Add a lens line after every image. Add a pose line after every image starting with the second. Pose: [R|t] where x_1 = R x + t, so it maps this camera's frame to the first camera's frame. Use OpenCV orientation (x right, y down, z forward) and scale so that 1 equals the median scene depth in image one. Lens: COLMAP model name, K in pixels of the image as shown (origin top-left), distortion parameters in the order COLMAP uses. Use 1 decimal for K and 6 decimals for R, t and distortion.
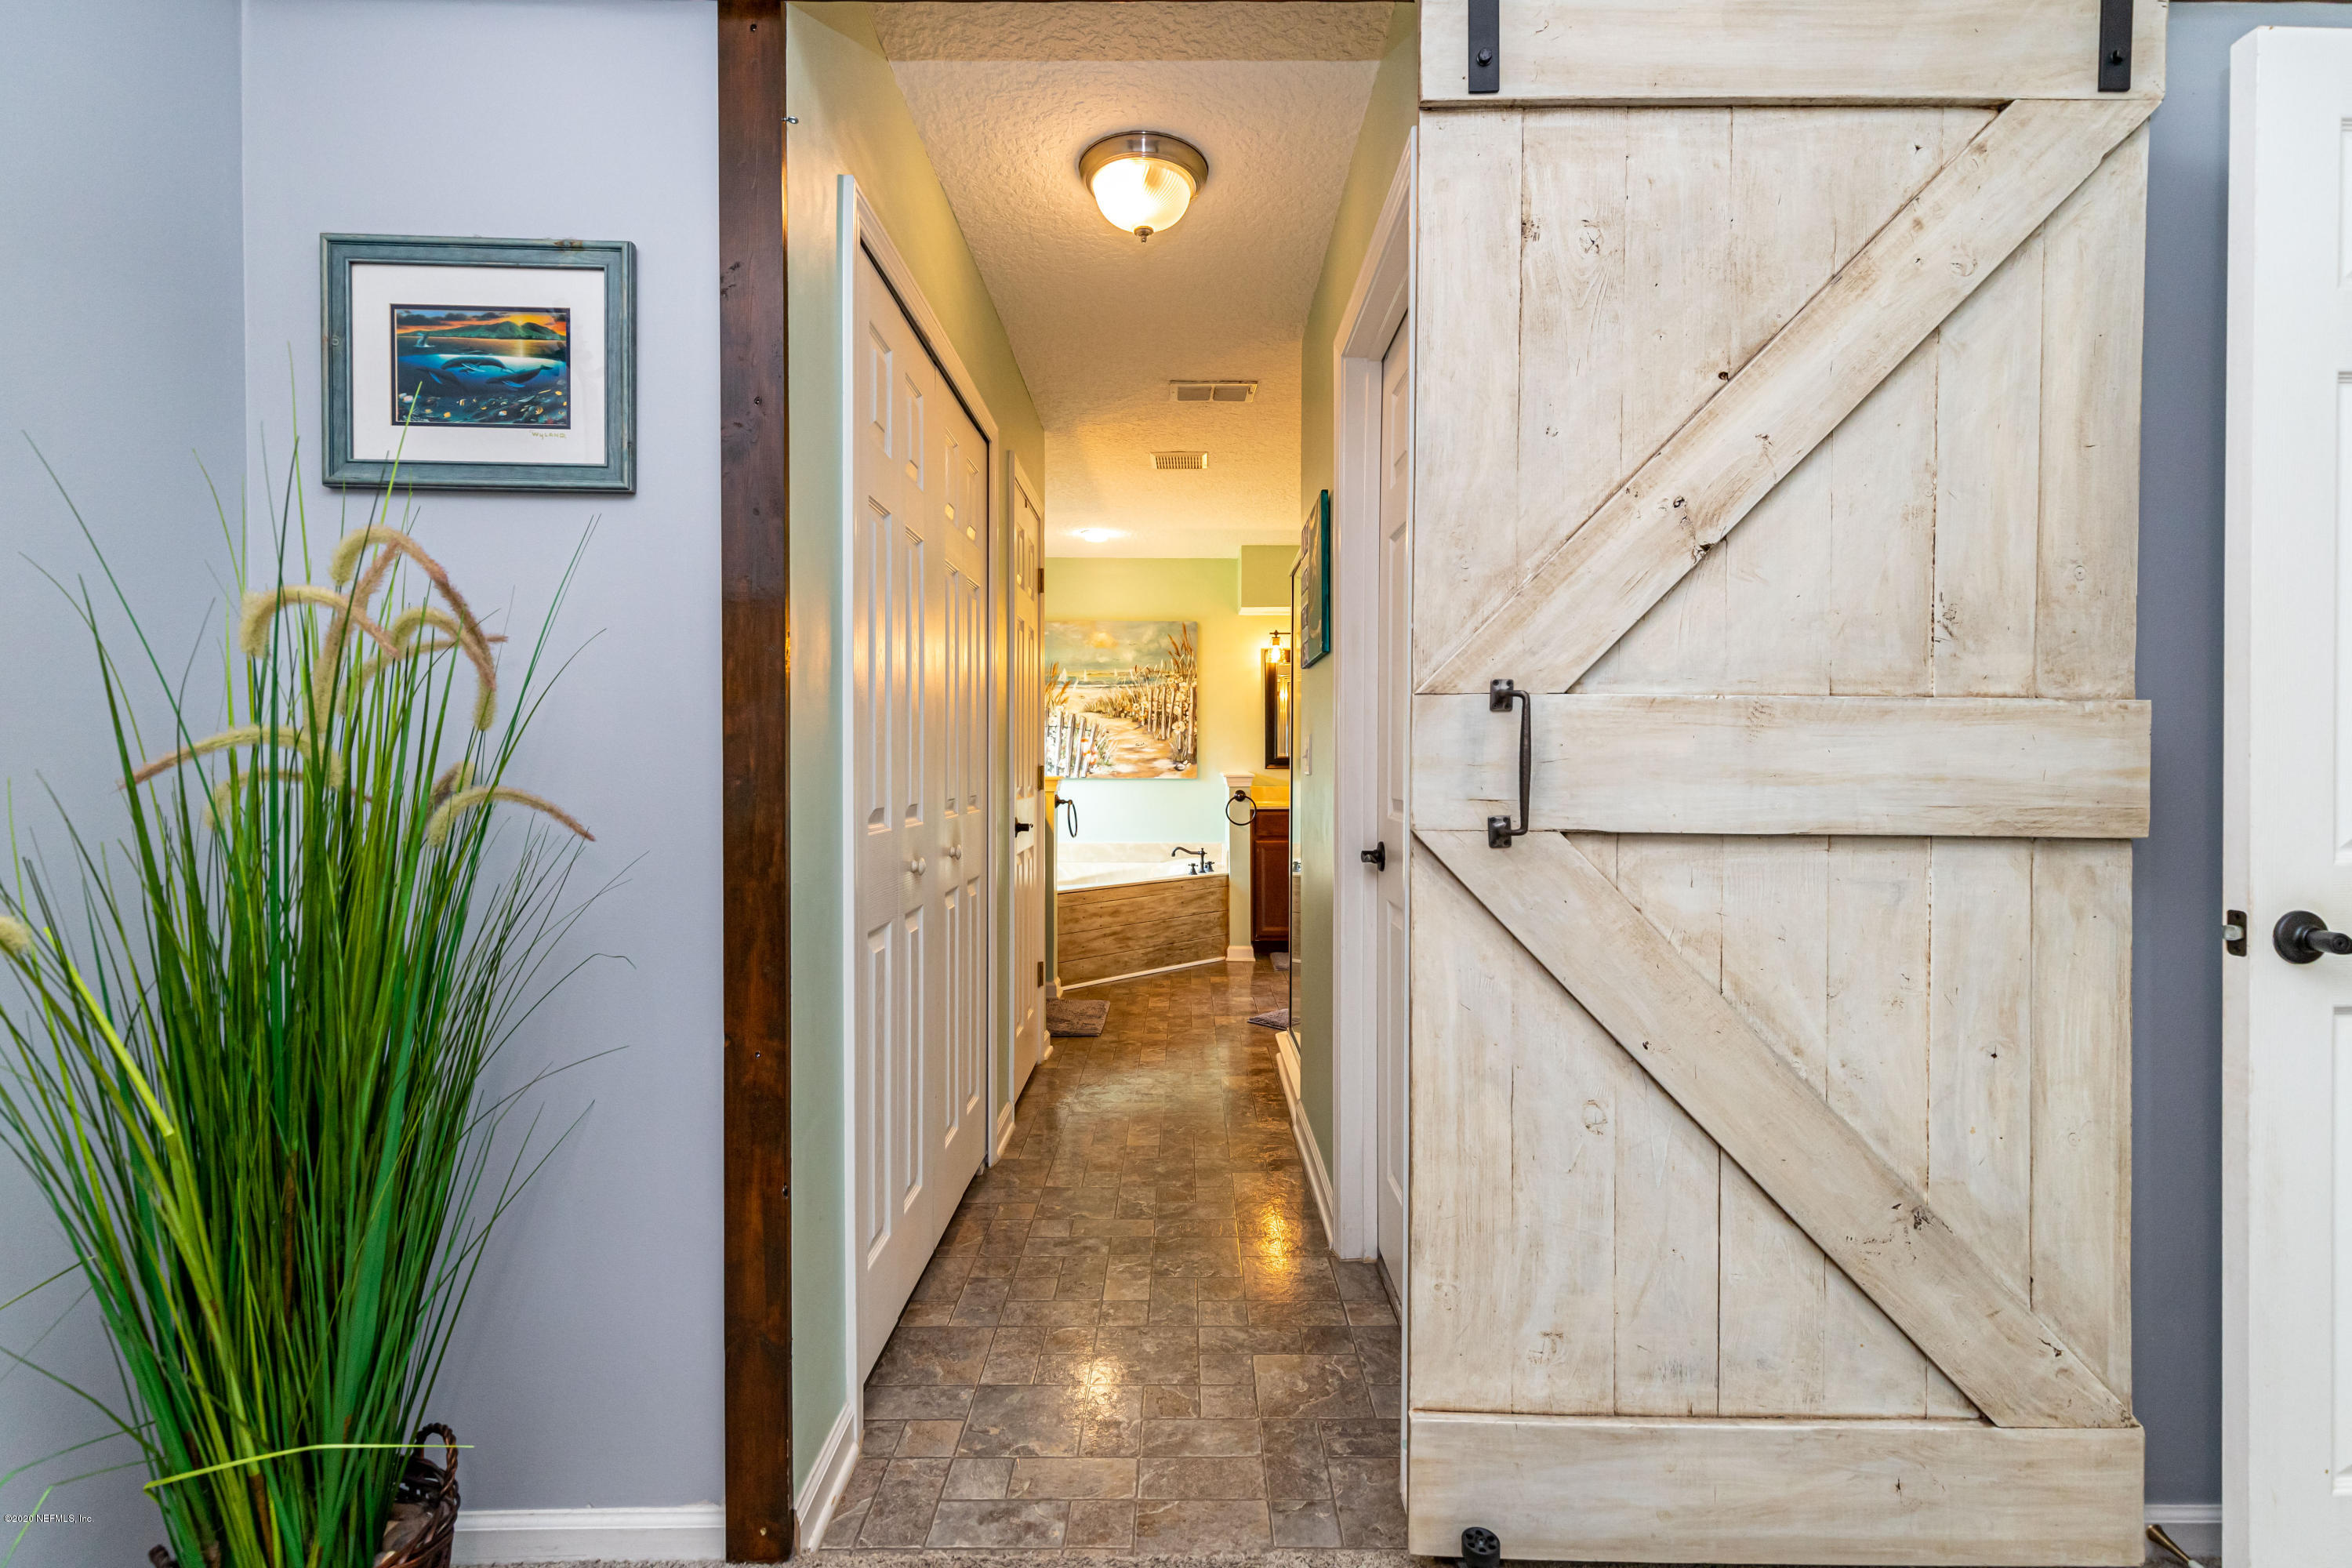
lens RADIAL K [[1068.0, 0, 1180.4], [0, 1068.0, 776.2], [0, 0, 1]] dist [0.005925, -0.001662]
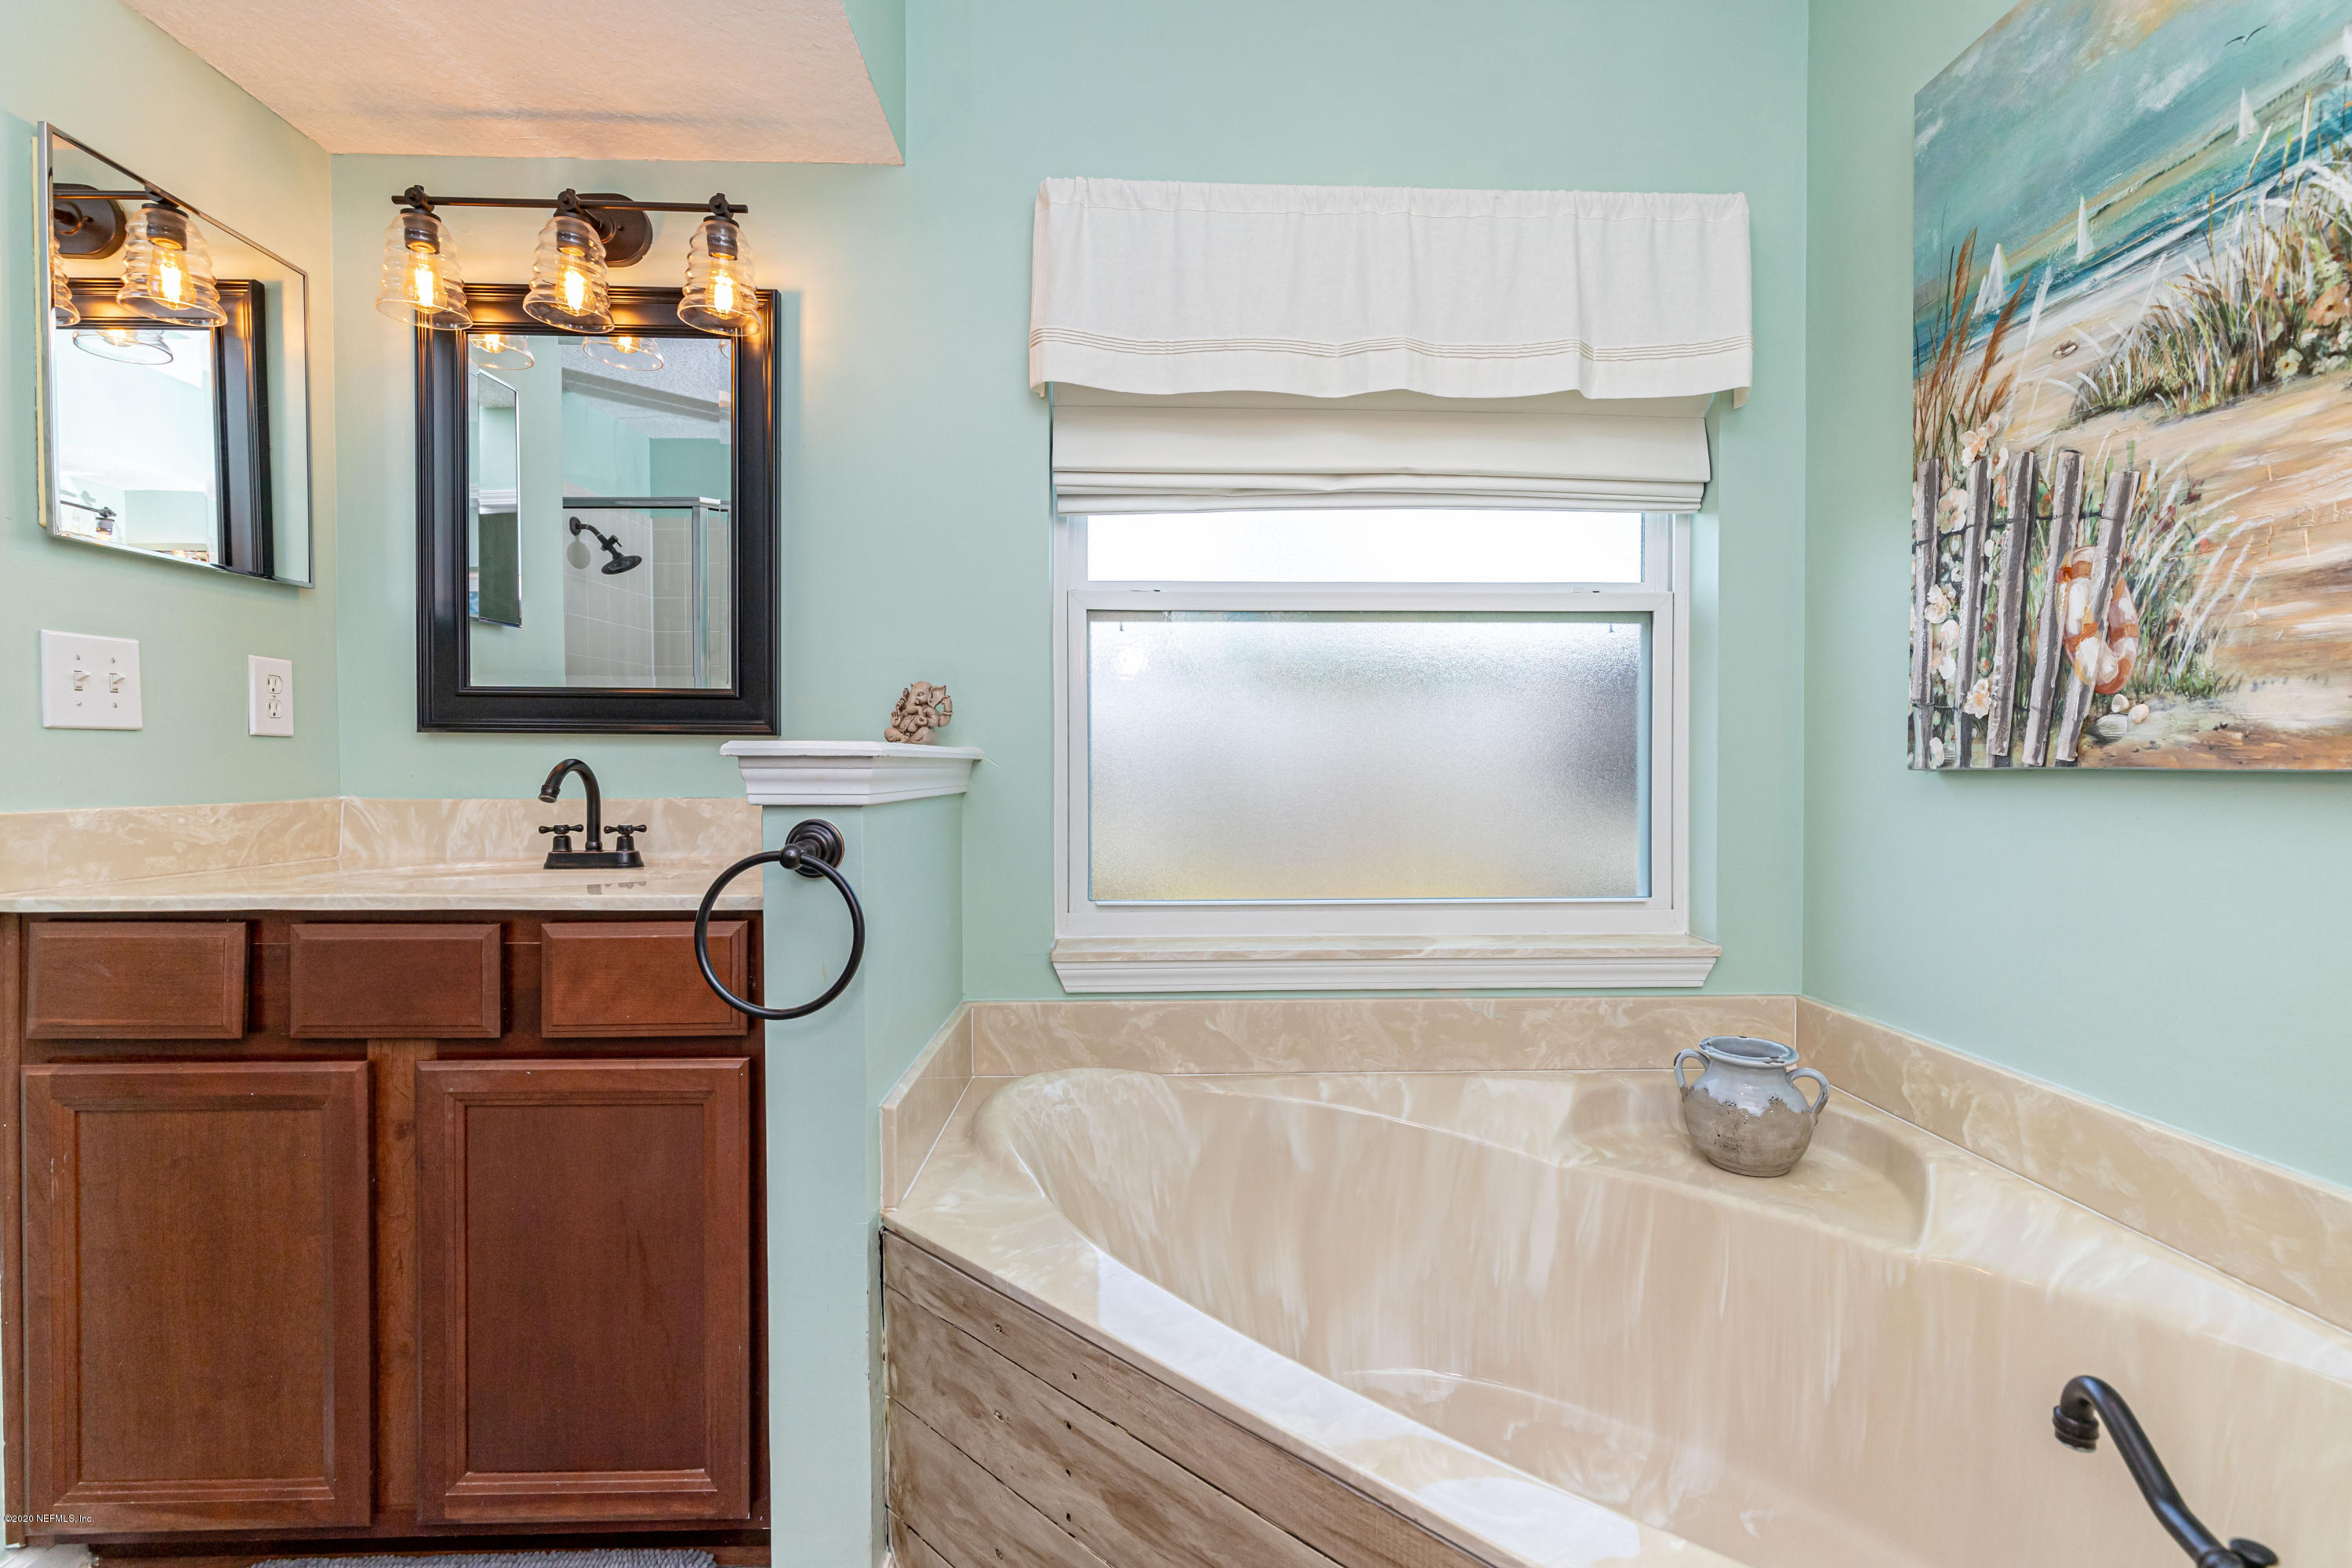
lens RADIAL K [[1068.0, 0, 1194.1], [0, 1068.0, 768.5], [0, 0, 1]] dist [0.005925, -0.001662]
pose [[0.023903, 0.003911, -0.999707, 0.118876], [-0.009540, 0.999948, 0.003684, 0.003123], [0.999669, 0.009449, 0.023939, 1.011661]]
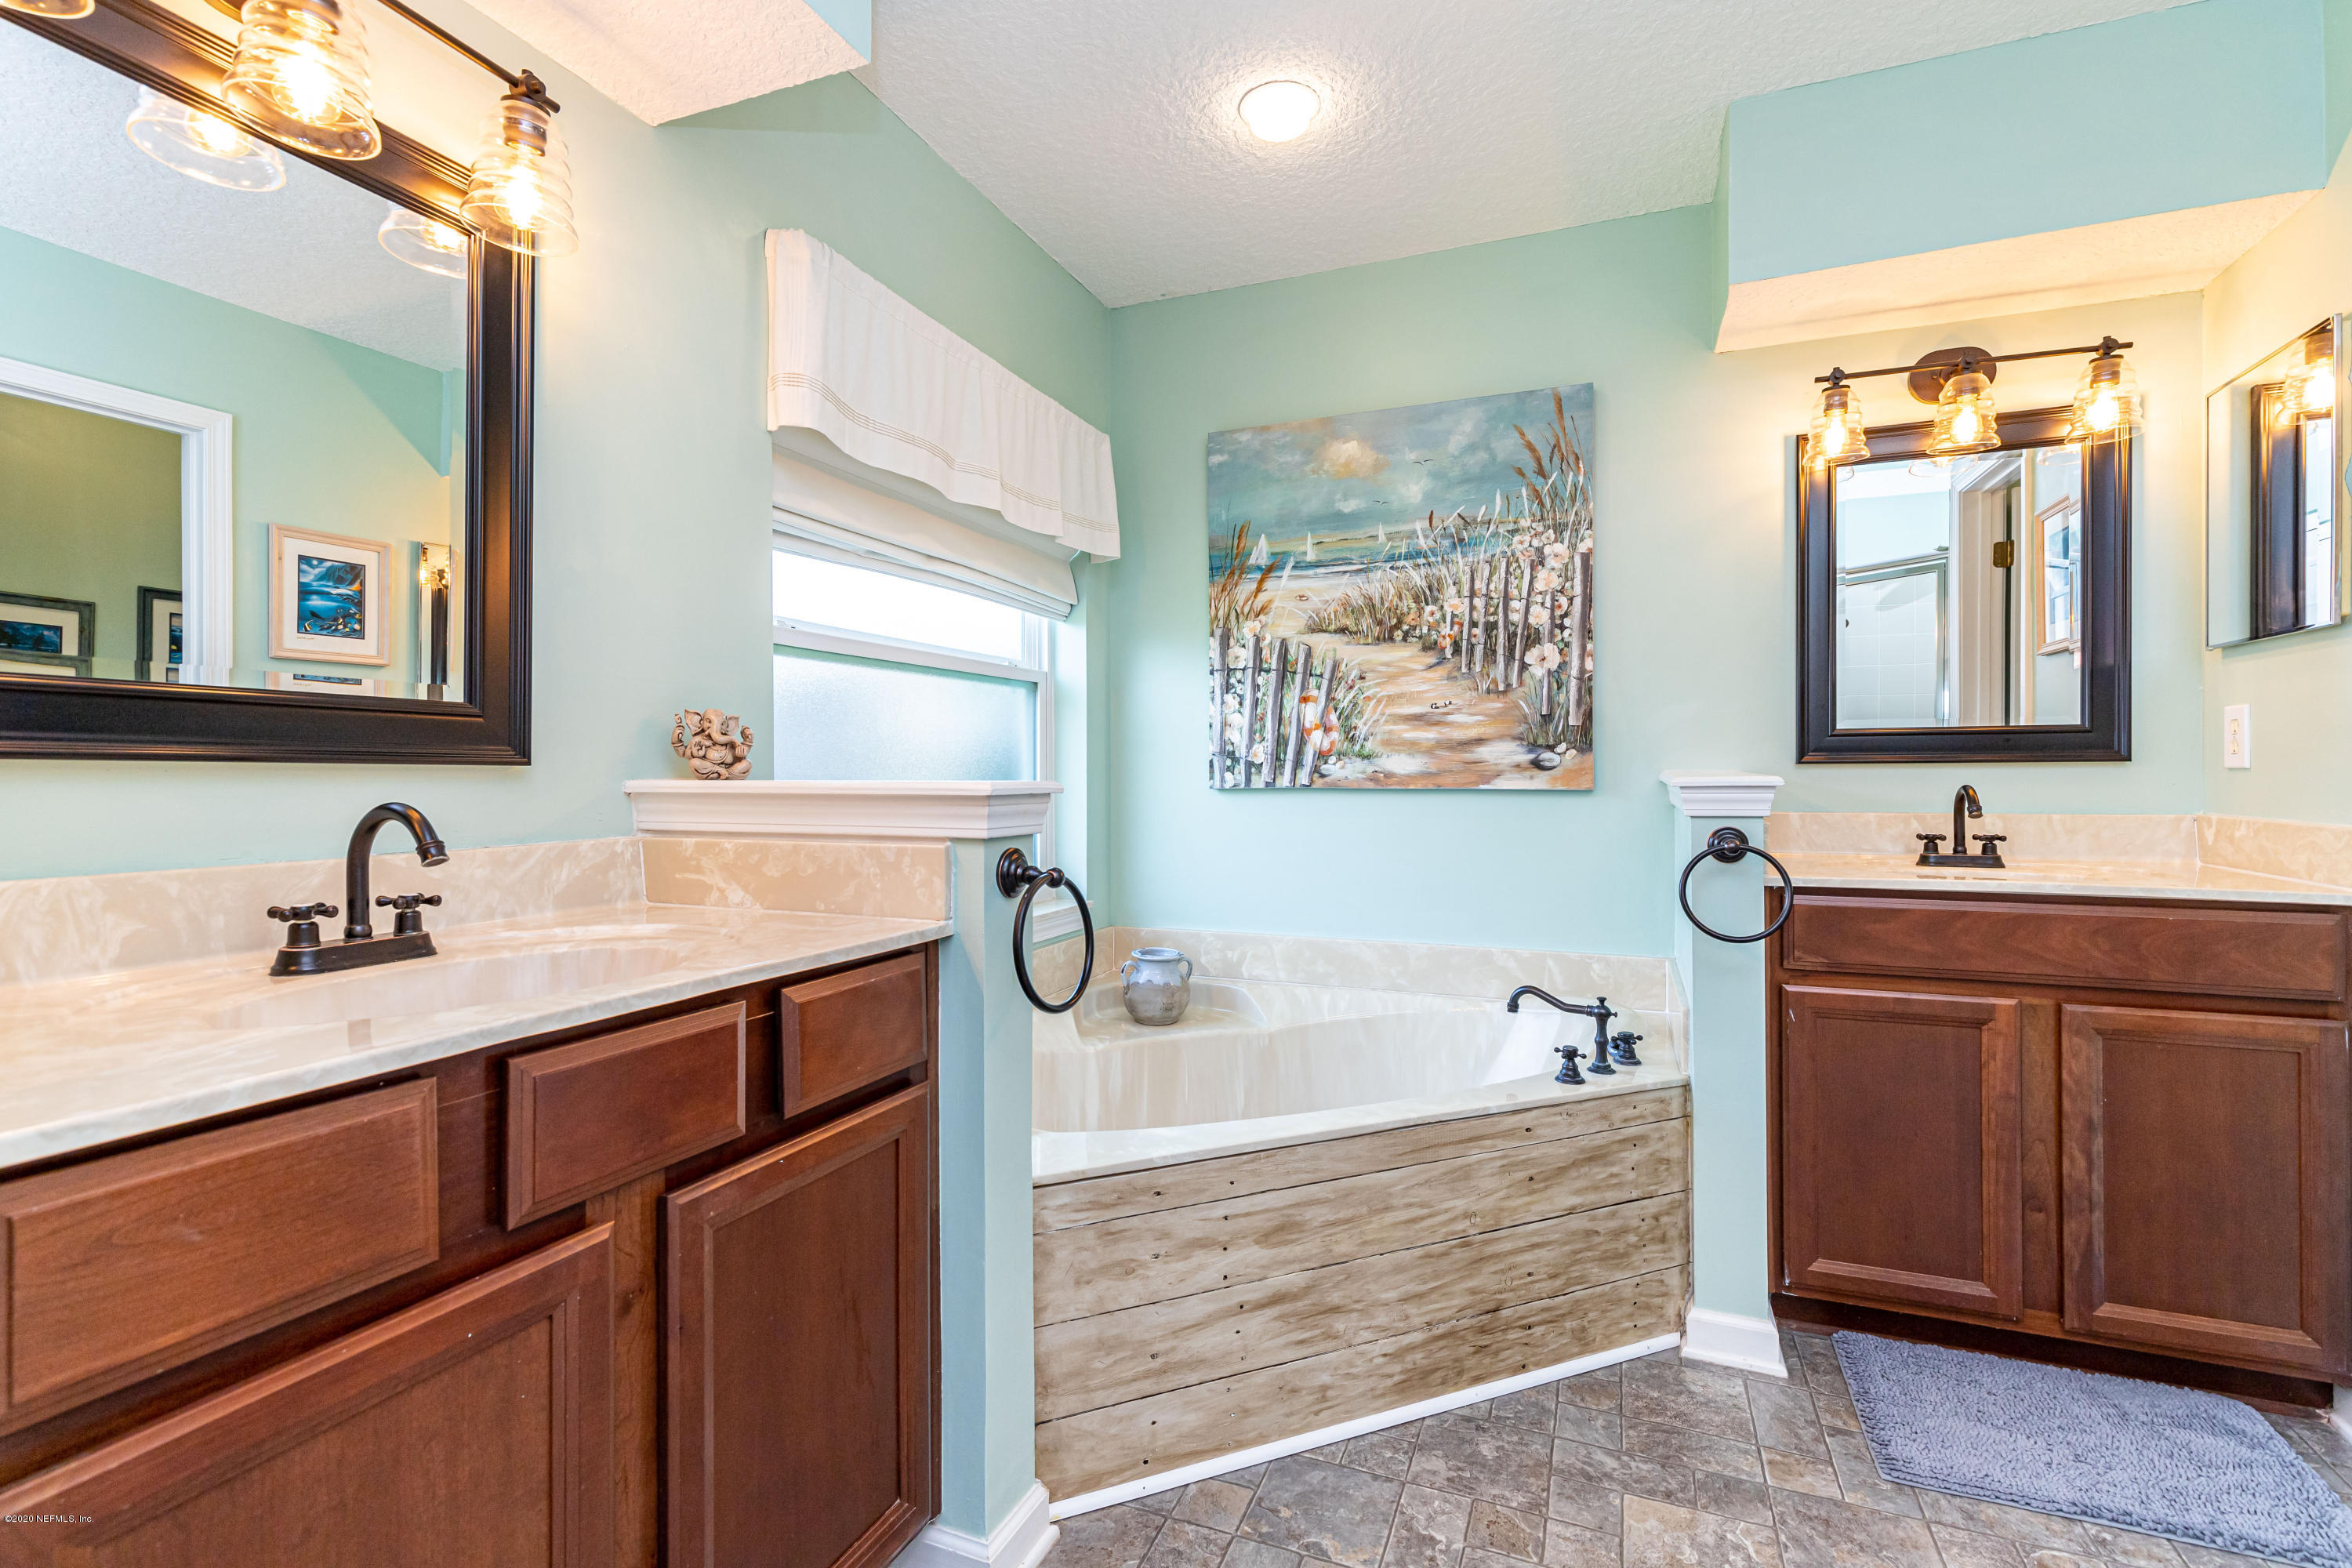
lens RADIAL K [[1068.0, 0, 1169.4], [0, 1068.0, 767.1], [0, 0, 1]] dist [0.005925, -0.001662]
pose [[0.921645, -0.003882, -0.388014, 0.029181], [-0.001196, 0.999917, -0.012847, -0.001201], [0.388032, 0.012304, 0.921564, 0.708974]]
